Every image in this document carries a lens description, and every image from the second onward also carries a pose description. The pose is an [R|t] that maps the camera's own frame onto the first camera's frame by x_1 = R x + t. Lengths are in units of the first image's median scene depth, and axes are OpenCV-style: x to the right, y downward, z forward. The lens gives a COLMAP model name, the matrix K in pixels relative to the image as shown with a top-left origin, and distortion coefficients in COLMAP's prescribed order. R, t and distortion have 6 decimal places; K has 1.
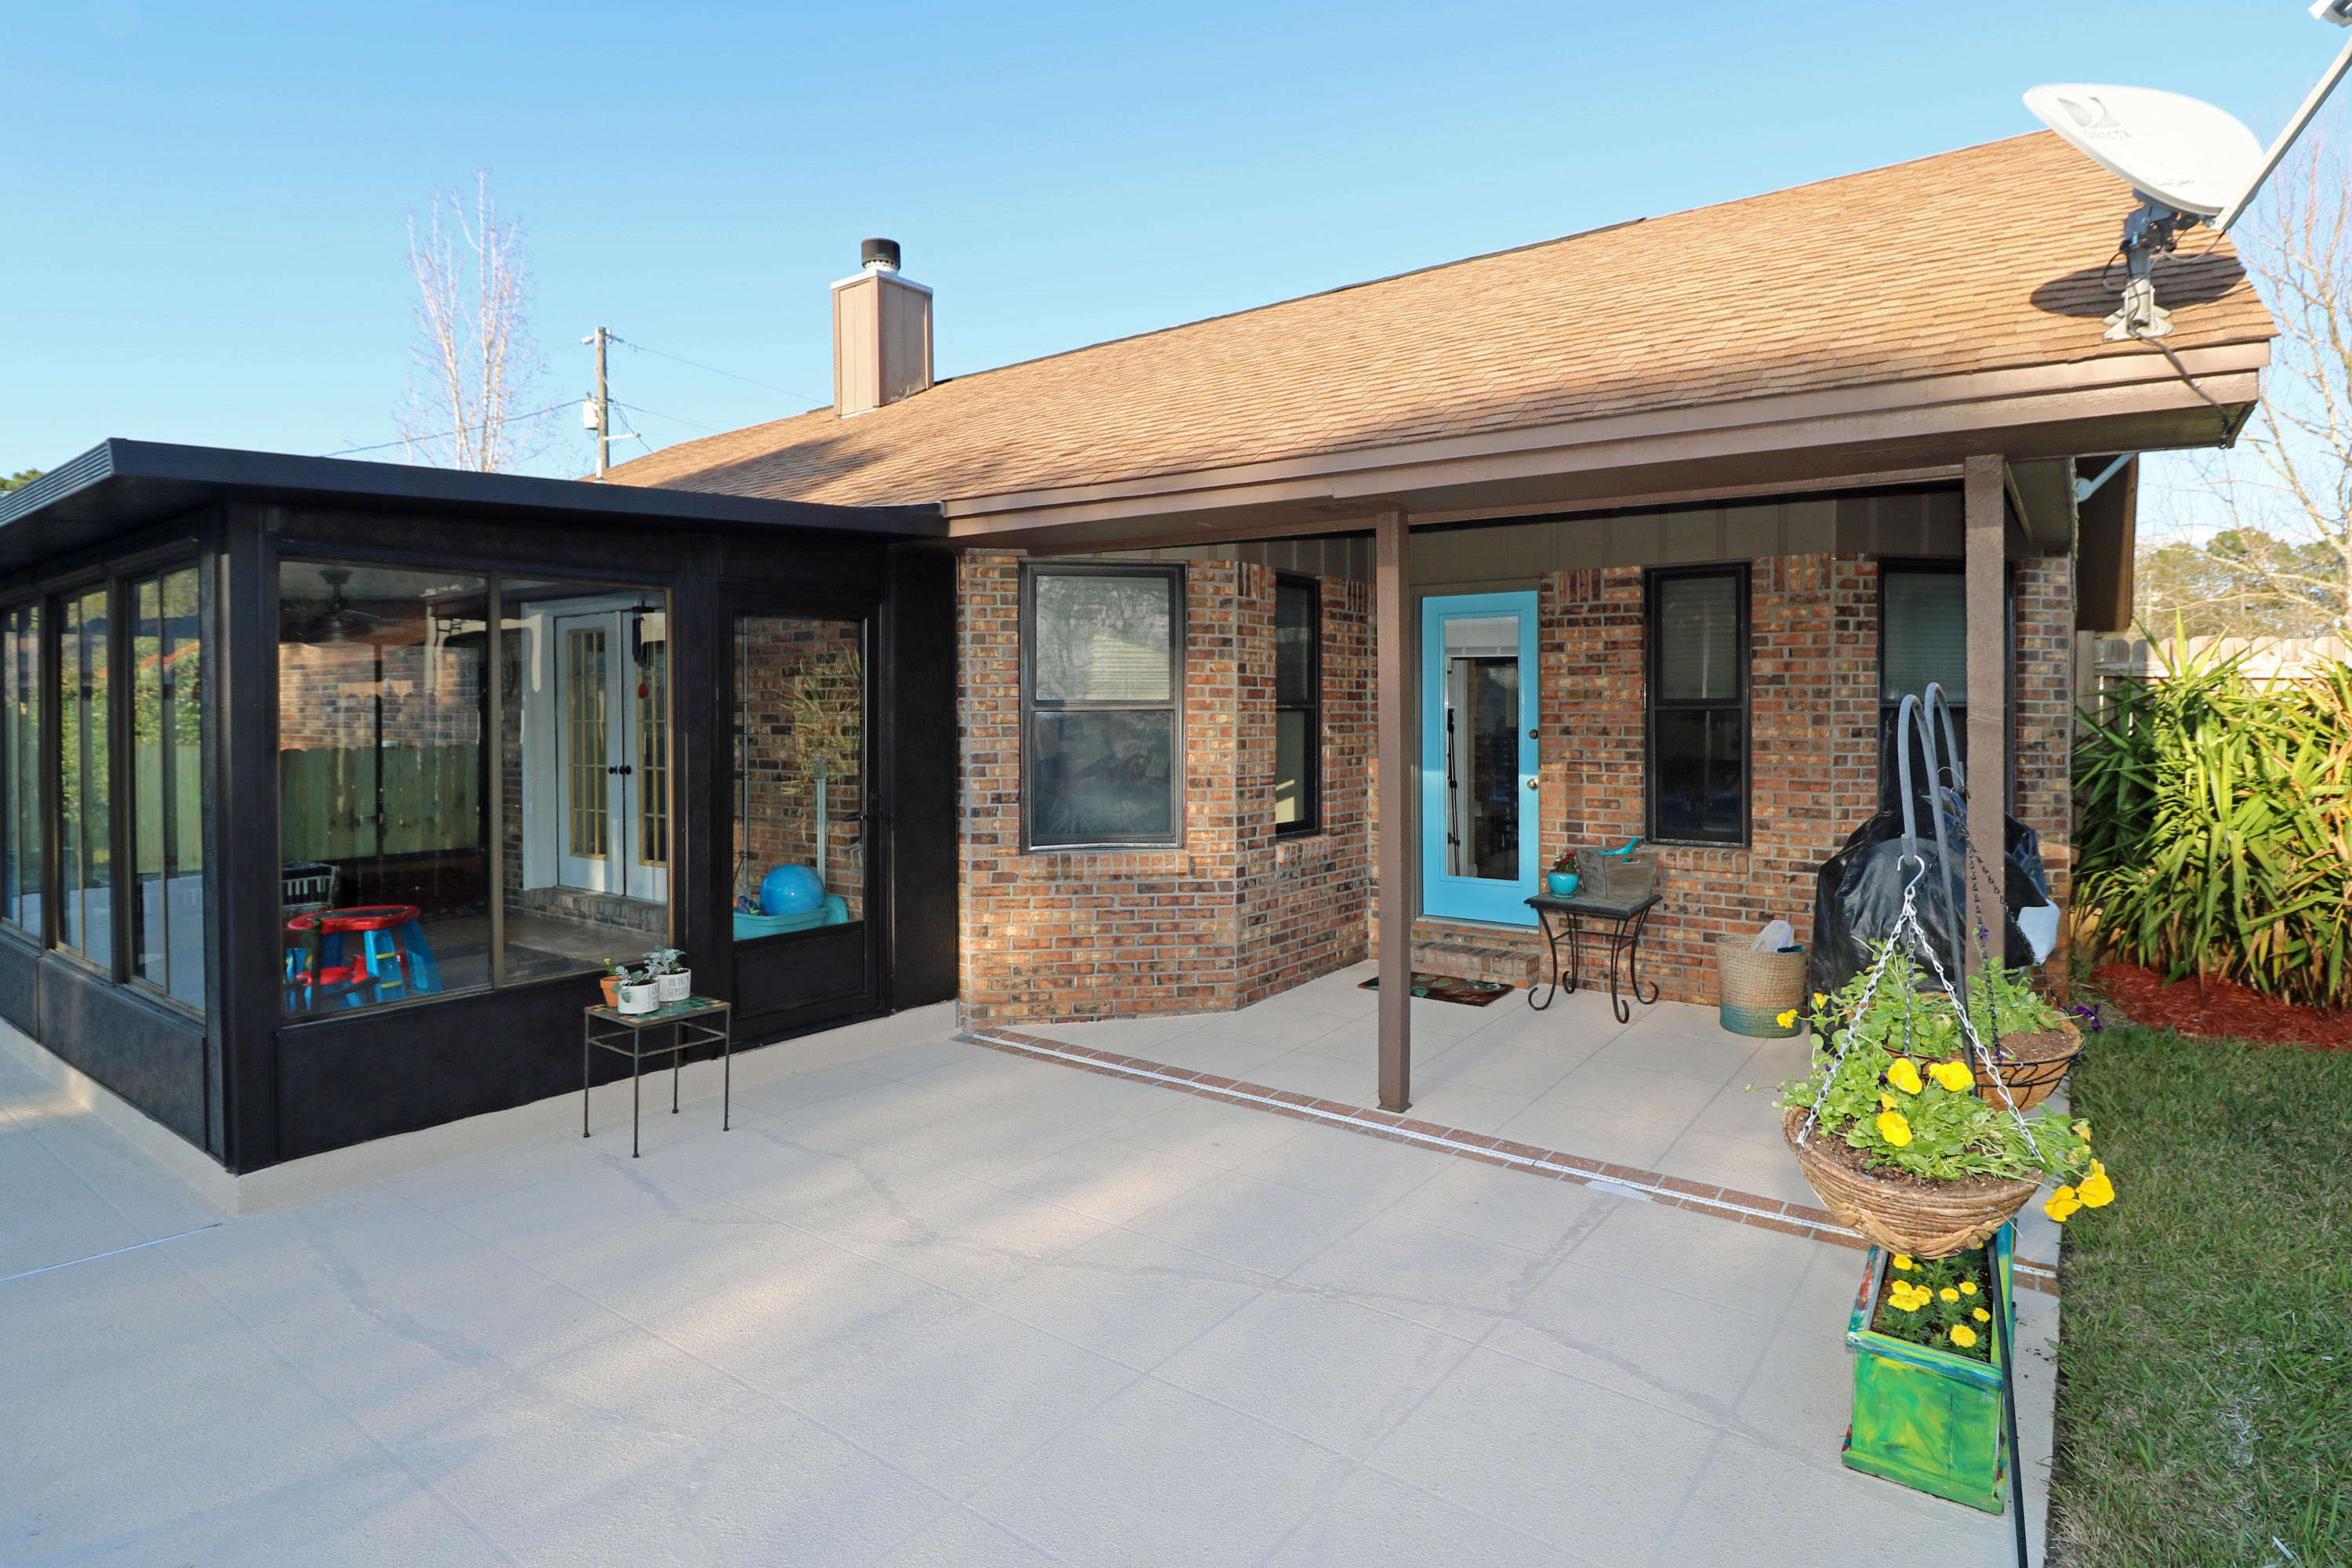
lens RADIAL K [[1209.3, 0, 1258.8], [0, 1209.3, 716.1], [0, 0, 1]] dist [-0.000264, -0.014402]
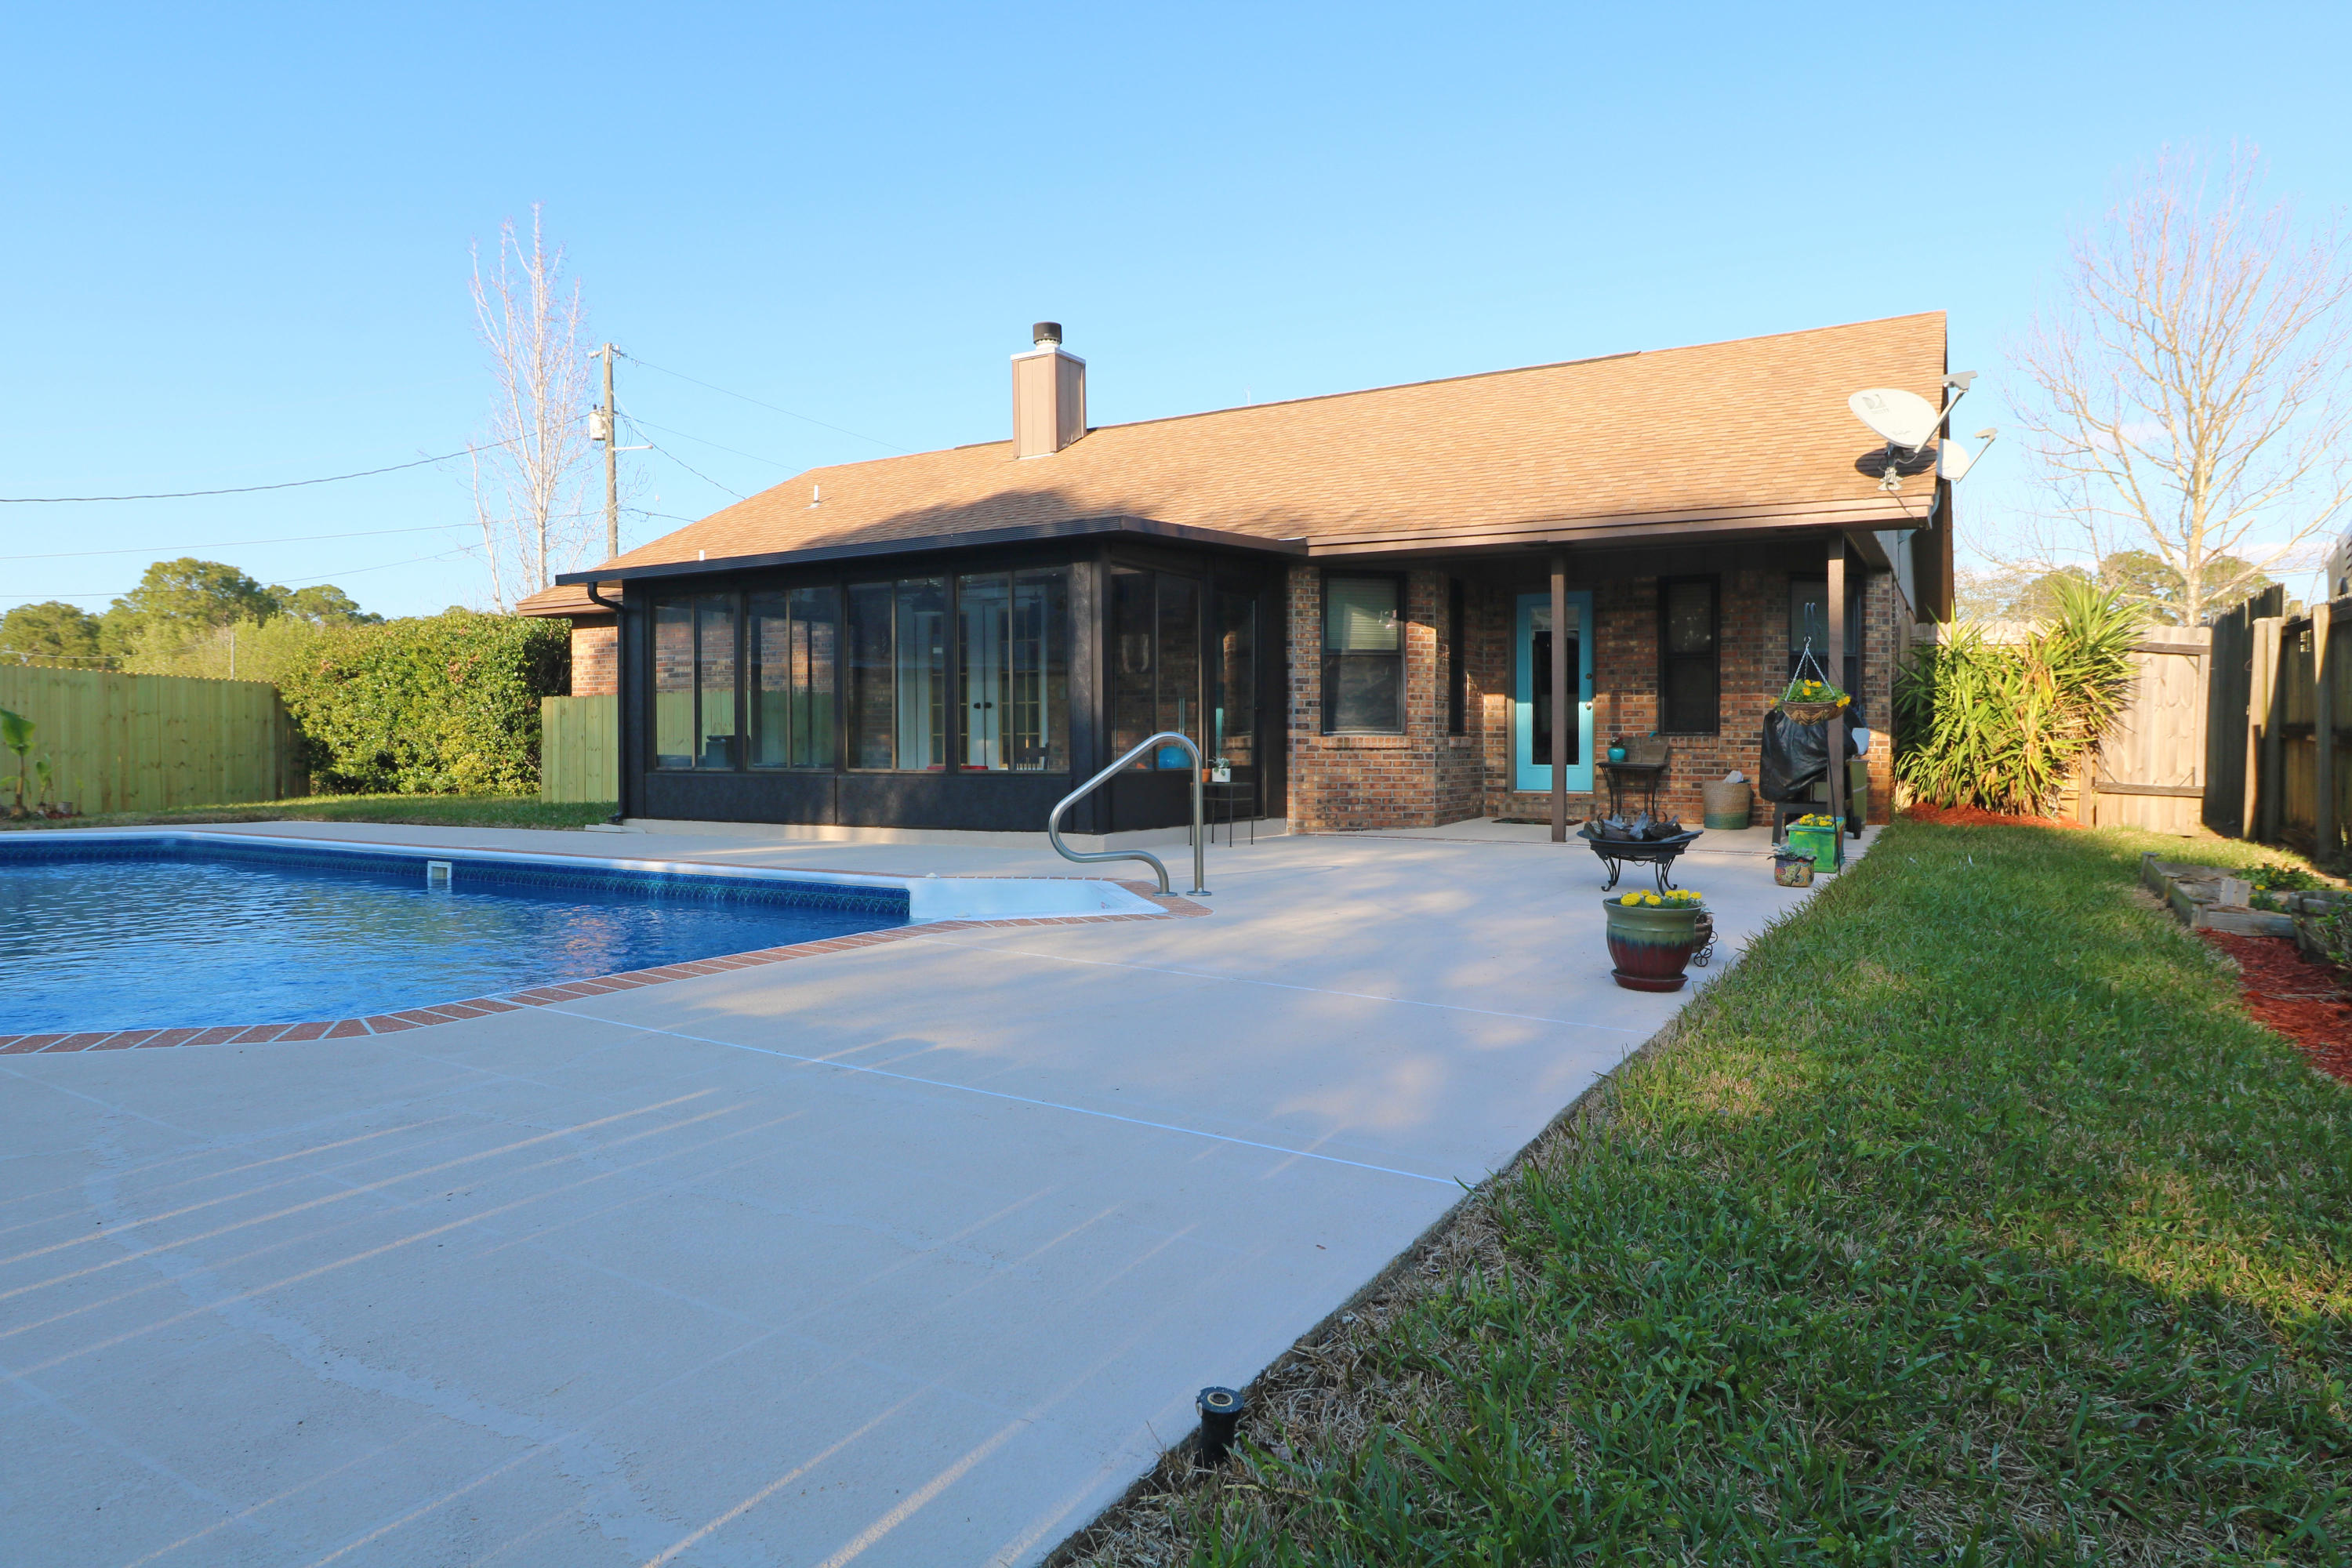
lens RADIAL K [[1415.5, 0, 1184.4], [0, 1415.5, 770.1], [0, 0, 1]] dist [0.000289, -0.001382]
pose [[0.996541, -0.000274, 0.083104, -0.556178], [-0.000487, 0.999958, 0.009129, 0.142961], [-0.083103, -0.009138, 0.996499, -1.024496]]
